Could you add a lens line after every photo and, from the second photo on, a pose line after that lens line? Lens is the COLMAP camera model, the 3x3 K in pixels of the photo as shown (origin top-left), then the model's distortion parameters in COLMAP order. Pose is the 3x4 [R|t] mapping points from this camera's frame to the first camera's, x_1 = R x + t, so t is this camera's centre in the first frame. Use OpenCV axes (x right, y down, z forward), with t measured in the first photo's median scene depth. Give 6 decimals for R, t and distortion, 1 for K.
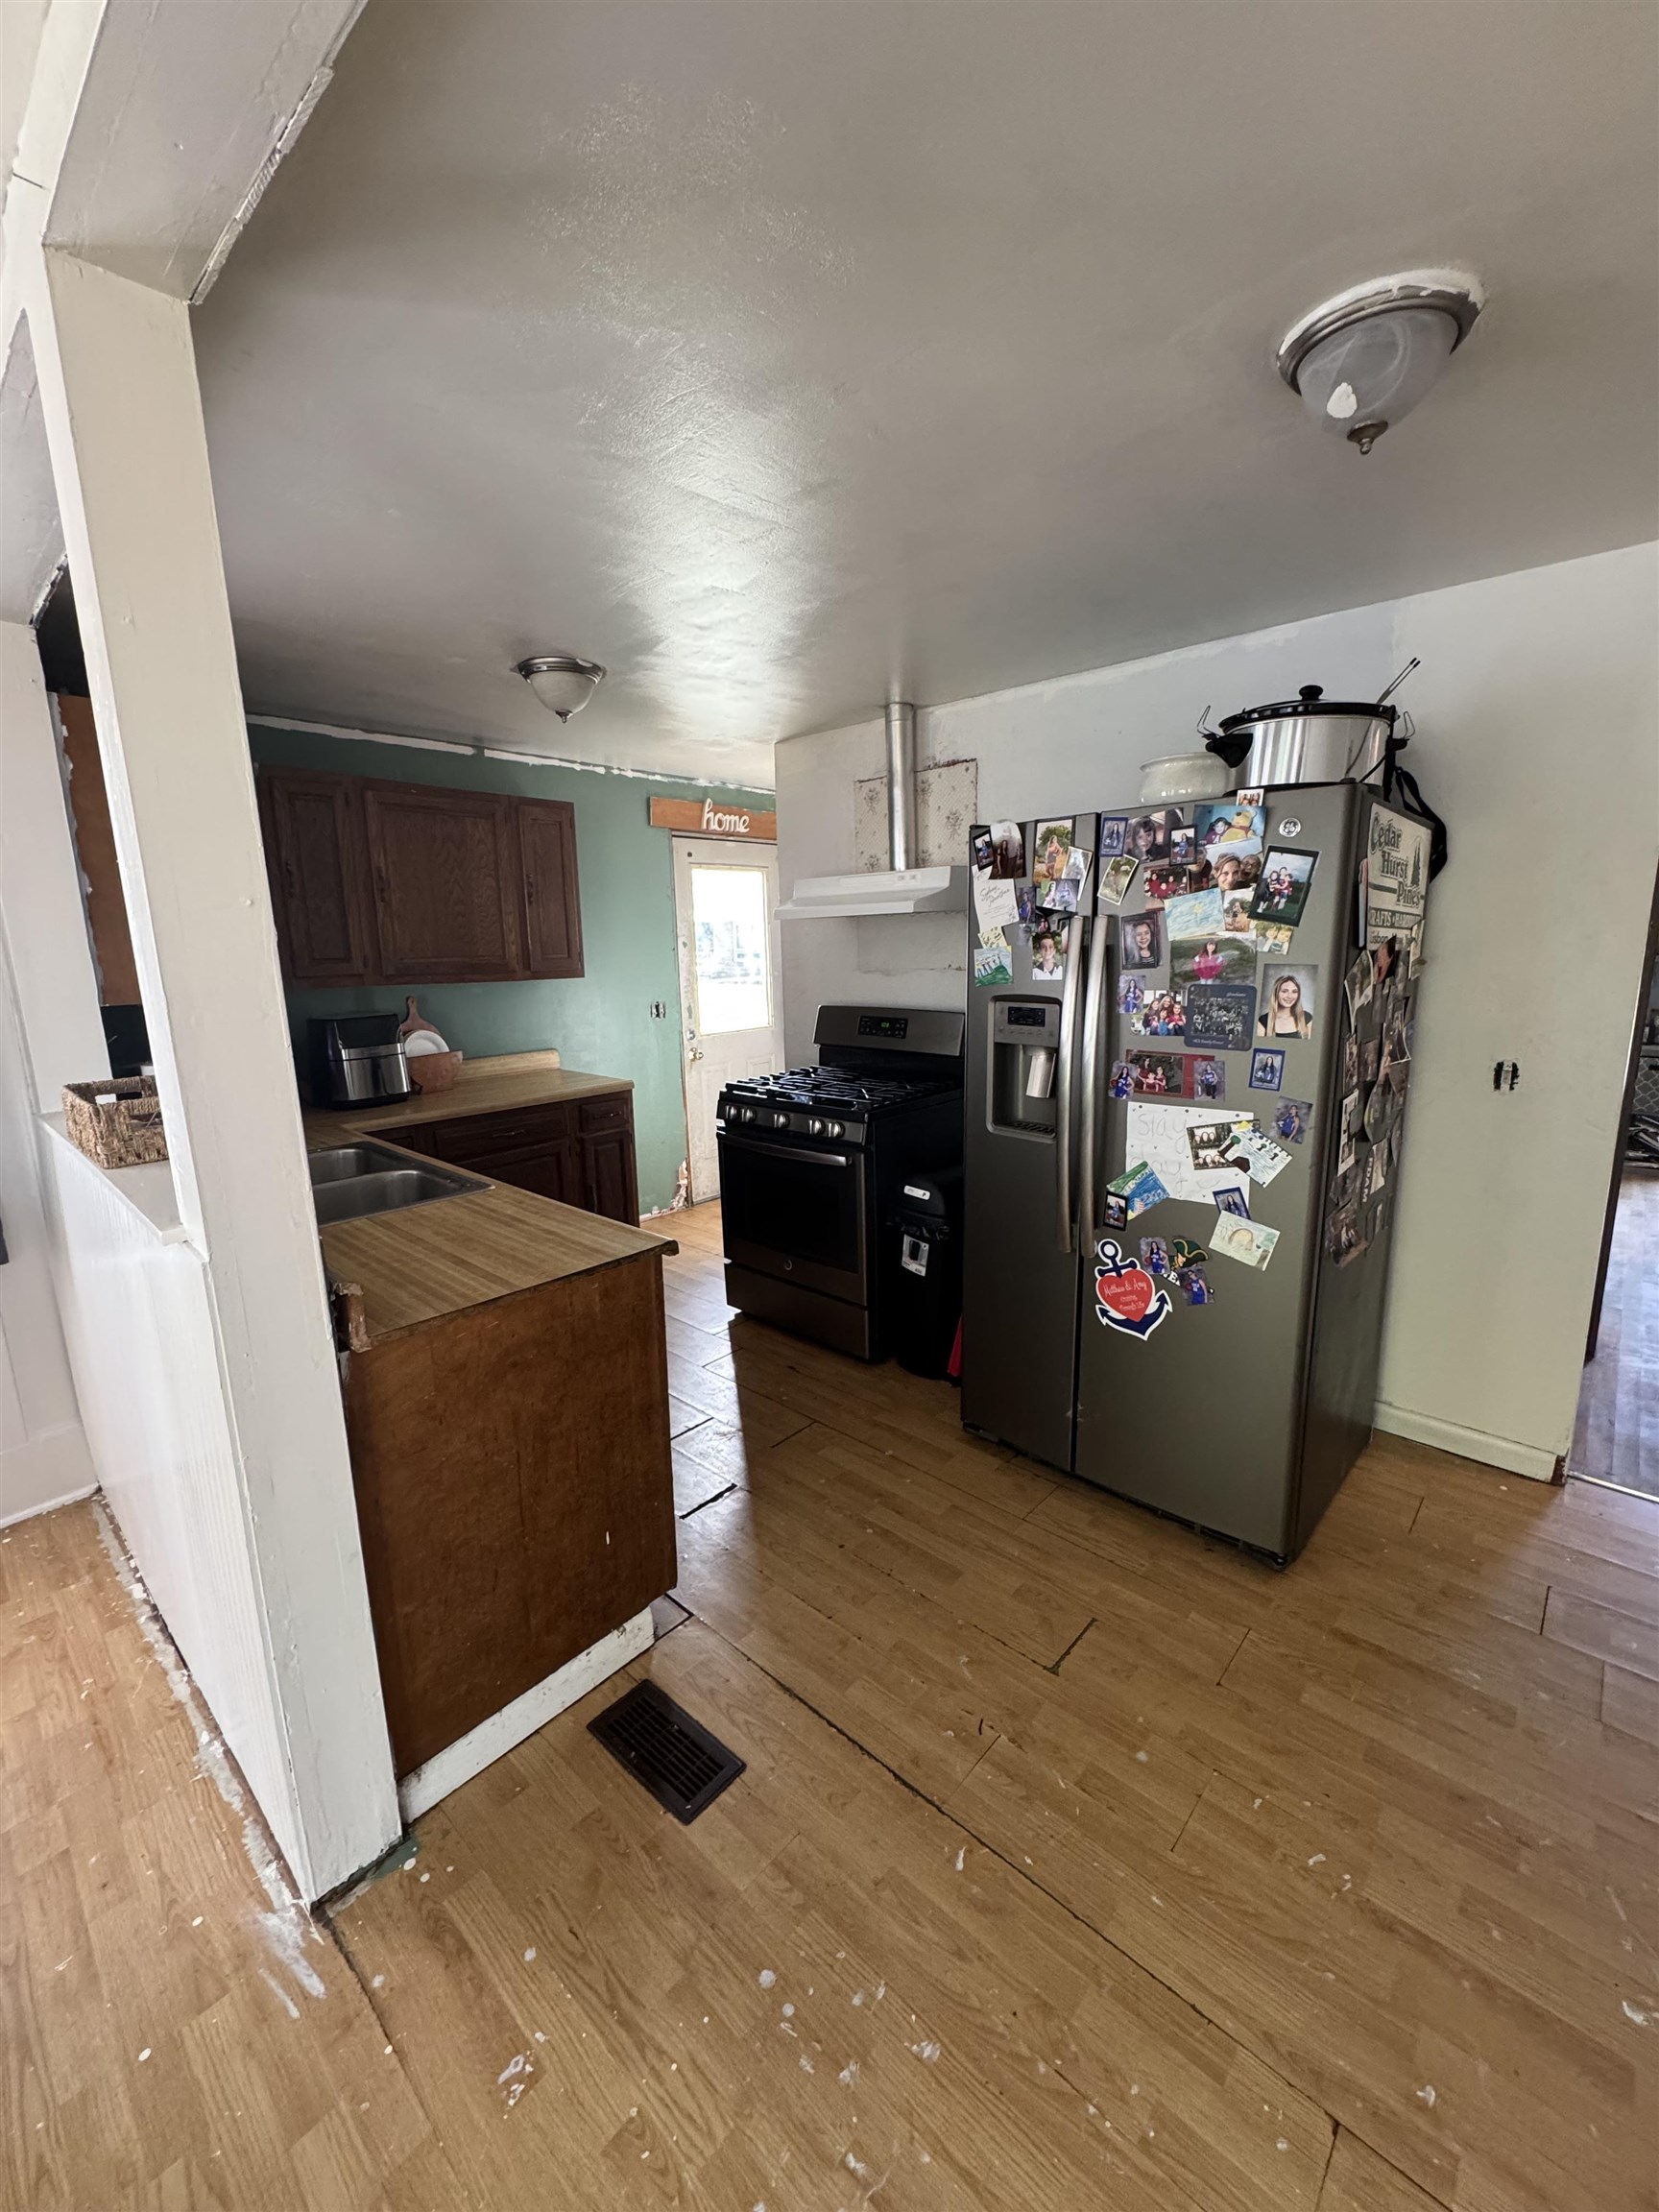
lens RADIAL K [[882.3, 0, 827.1], [0, 882.3, 1105.9], [0, 0, 1]] dist [-0.001149, 0.000271]
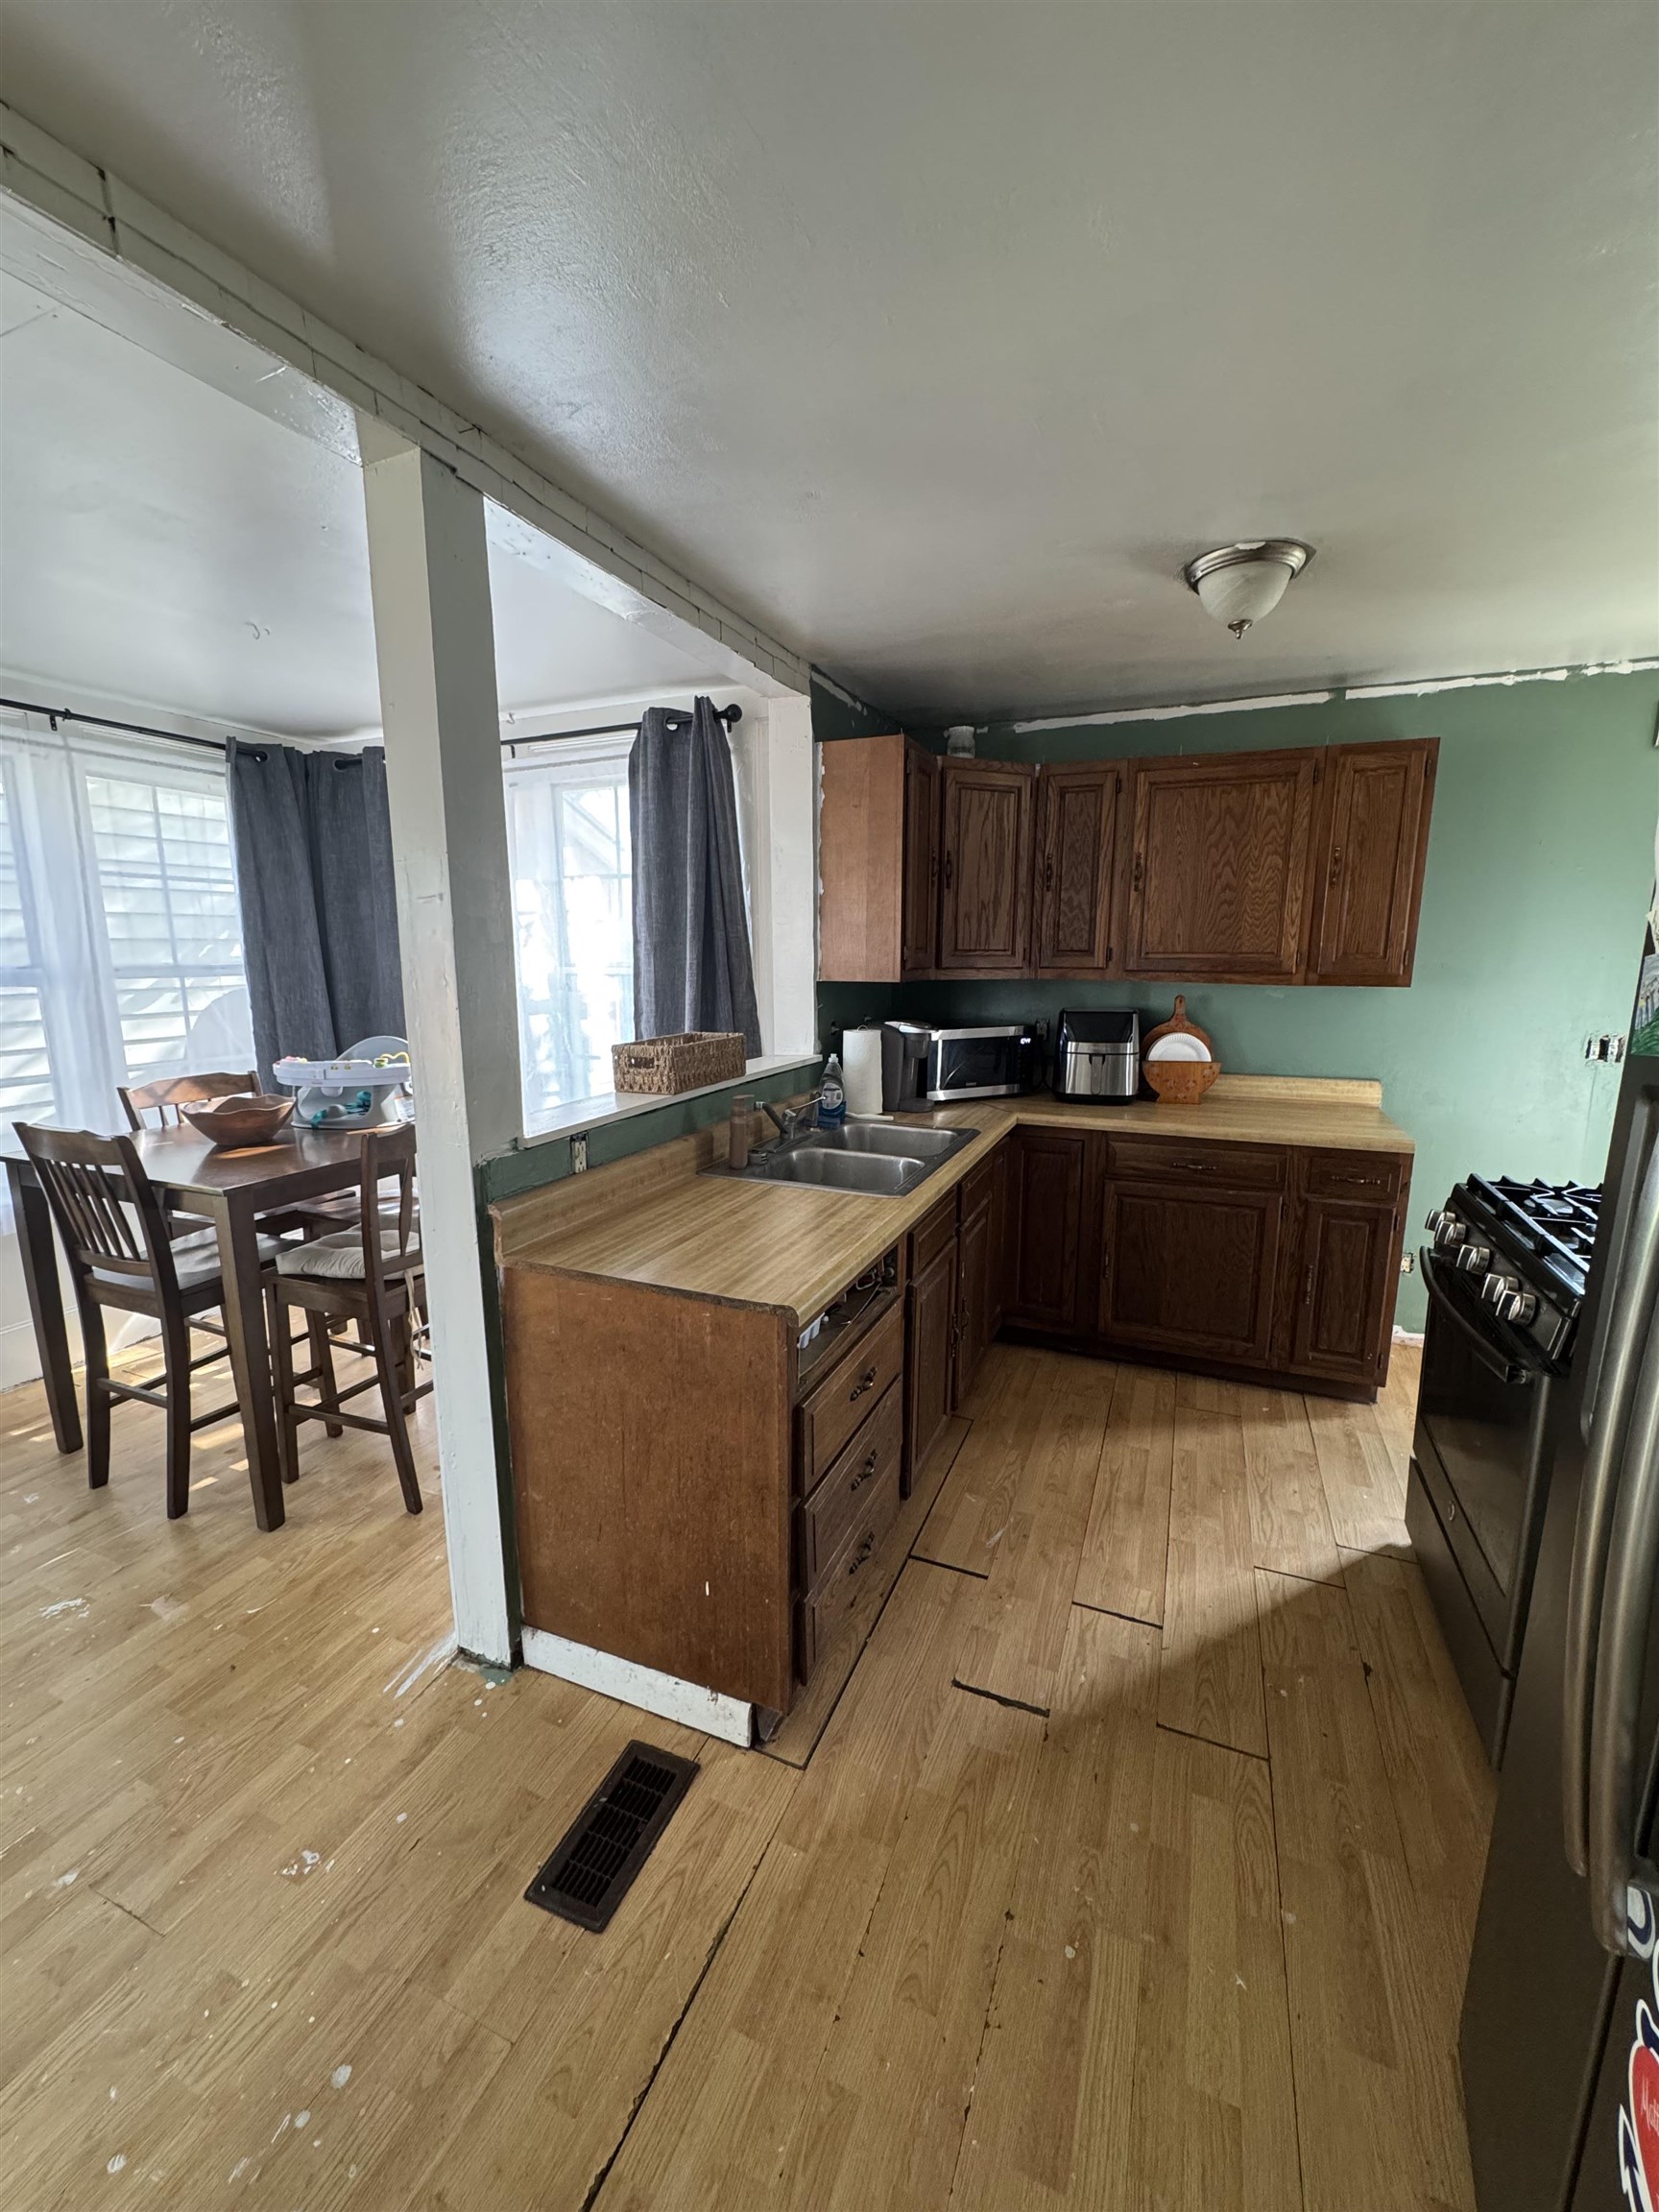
lens RADIAL K [[882.3, 0, 827.4], [0, 882.3, 1105.8], [0, 0, 1]] dist [-0.001149, 0.000271]
pose [[0.336197, 0.186118, -0.923218, 0.504647], [-0.181844, 0.974660, 0.130269, -0.126067], [0.924069, 0.124085, 0.361523, 0.681173]]
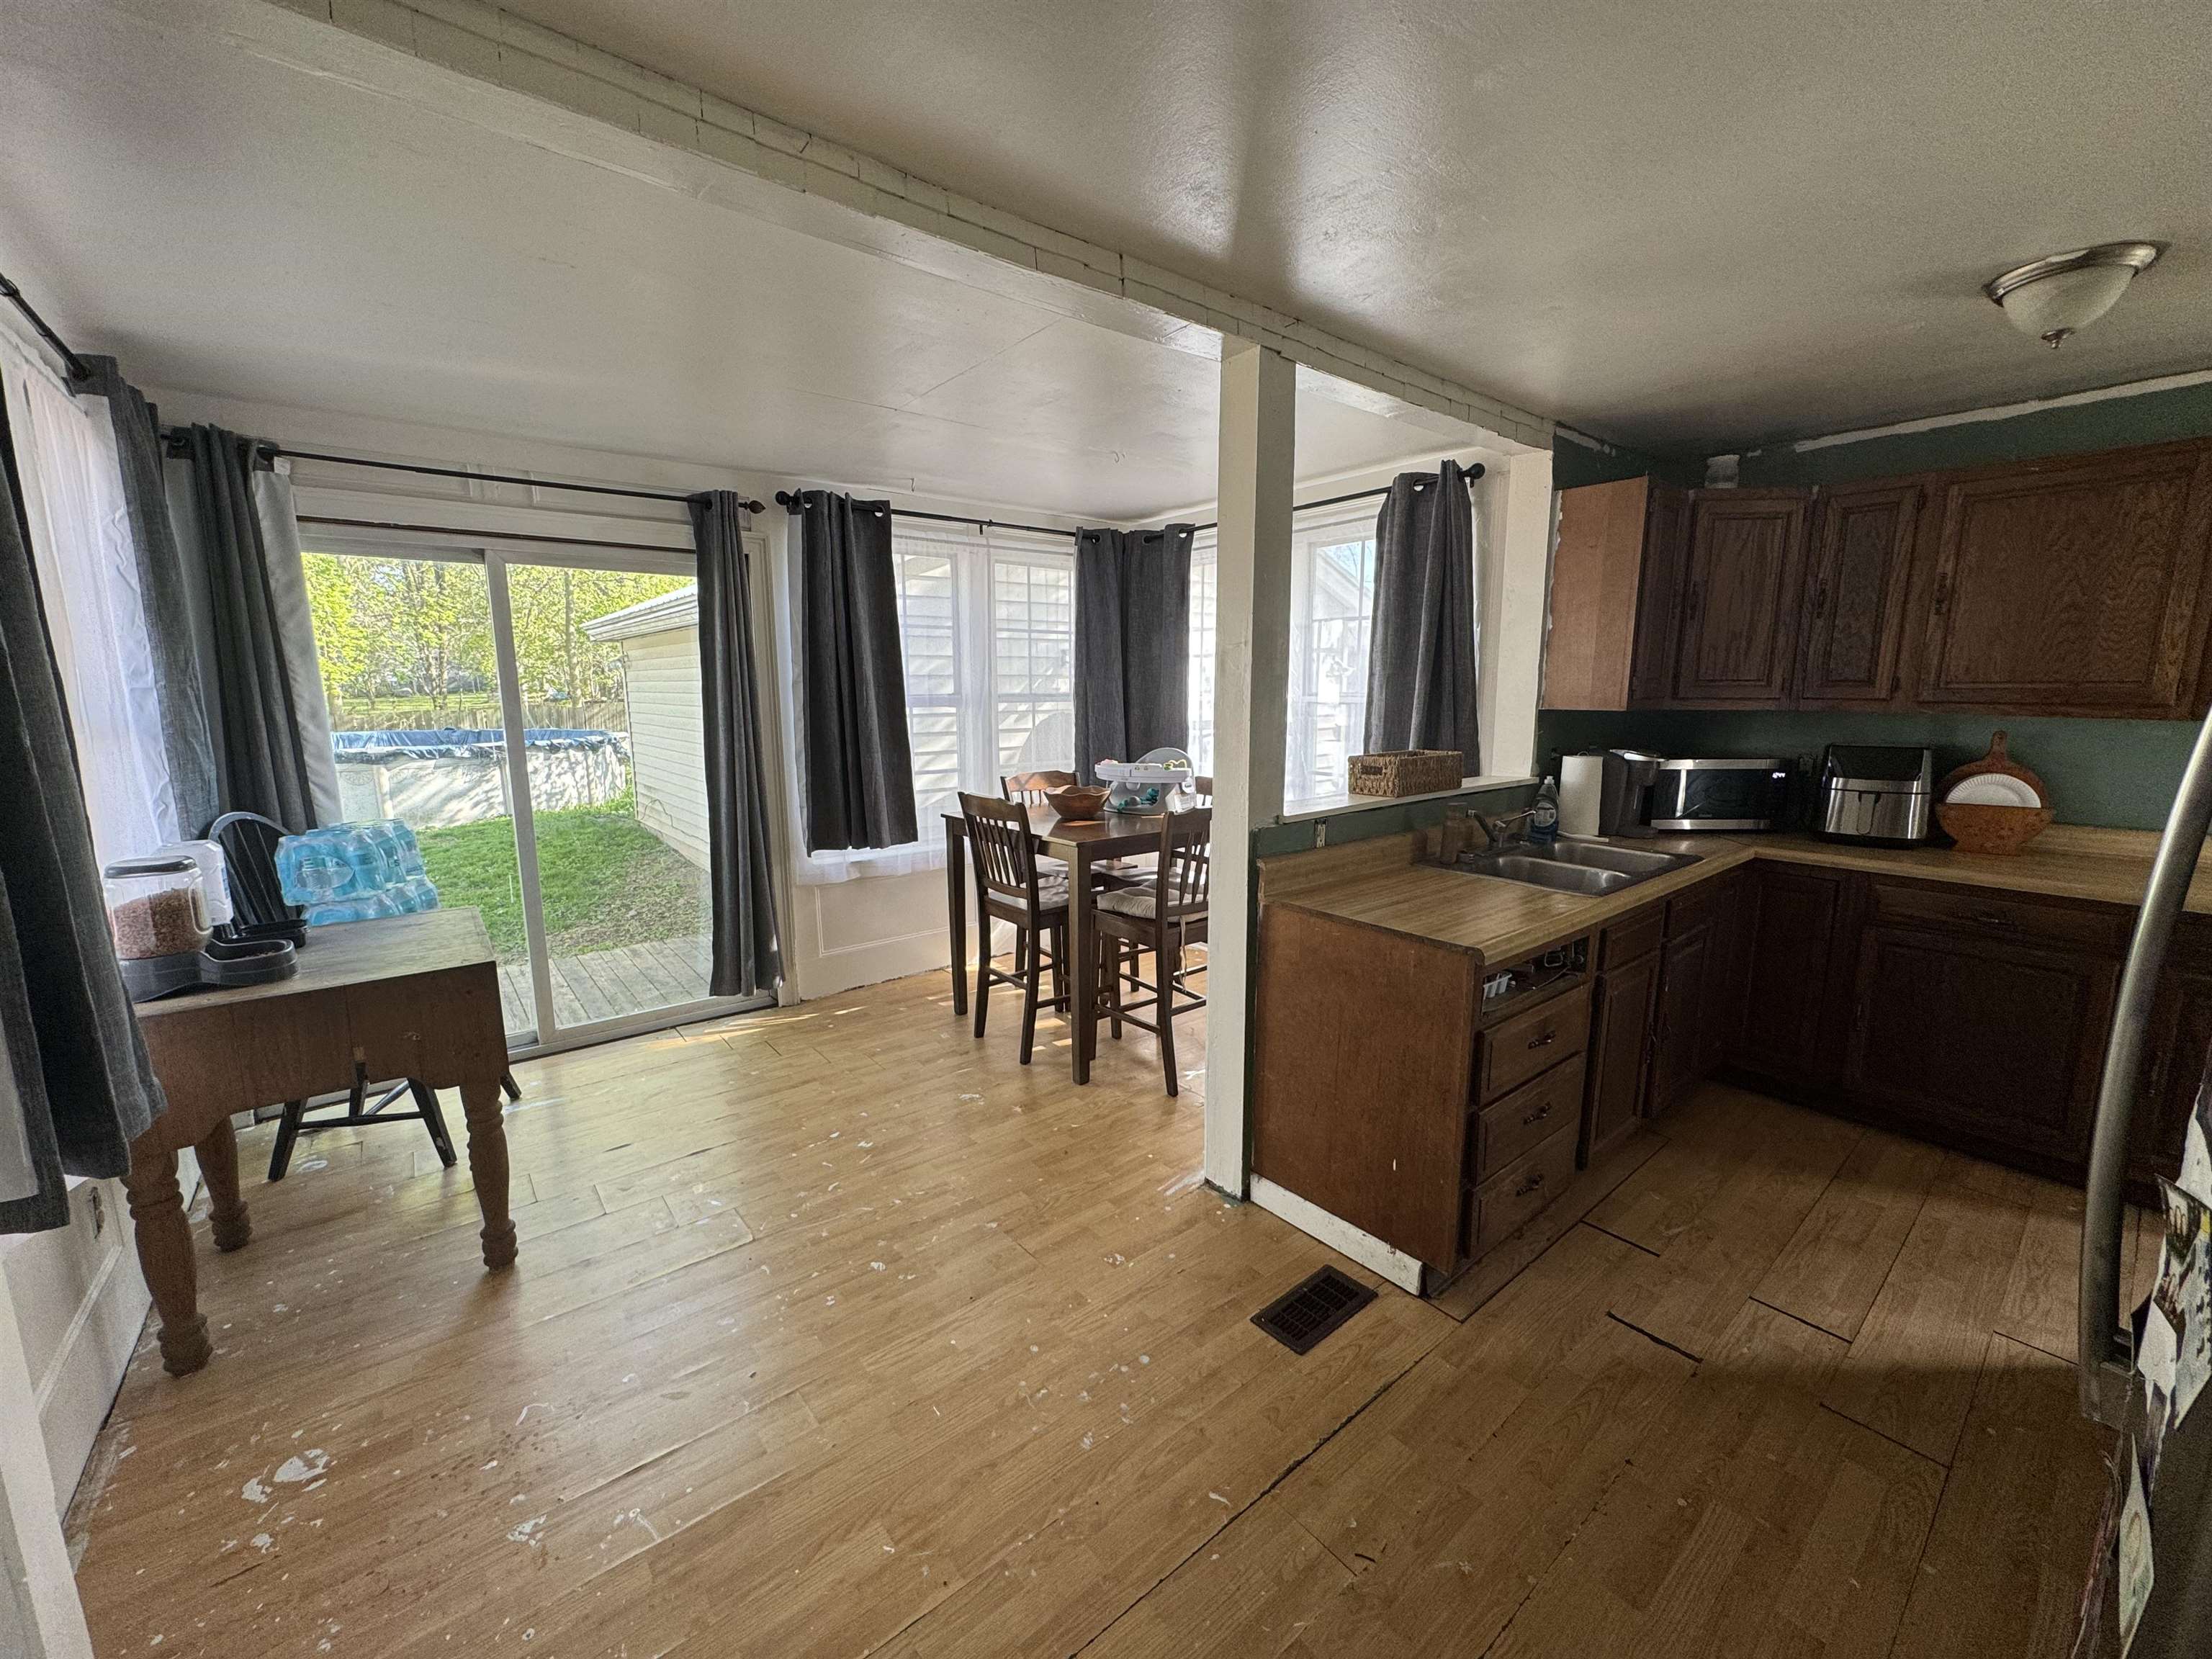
lens RADIAL K [[882.3, 0, 1105.5], [0, 882.3, 829.9], [0, 0, 1]] dist [-0.001149, 0.000271]
pose [[-0.143319, 0.183455, -0.972525, 0.827531], [-0.178210, 0.961823, 0.207698, -0.114827], [0.973499, 0.203081, -0.105154, 0.614209]]
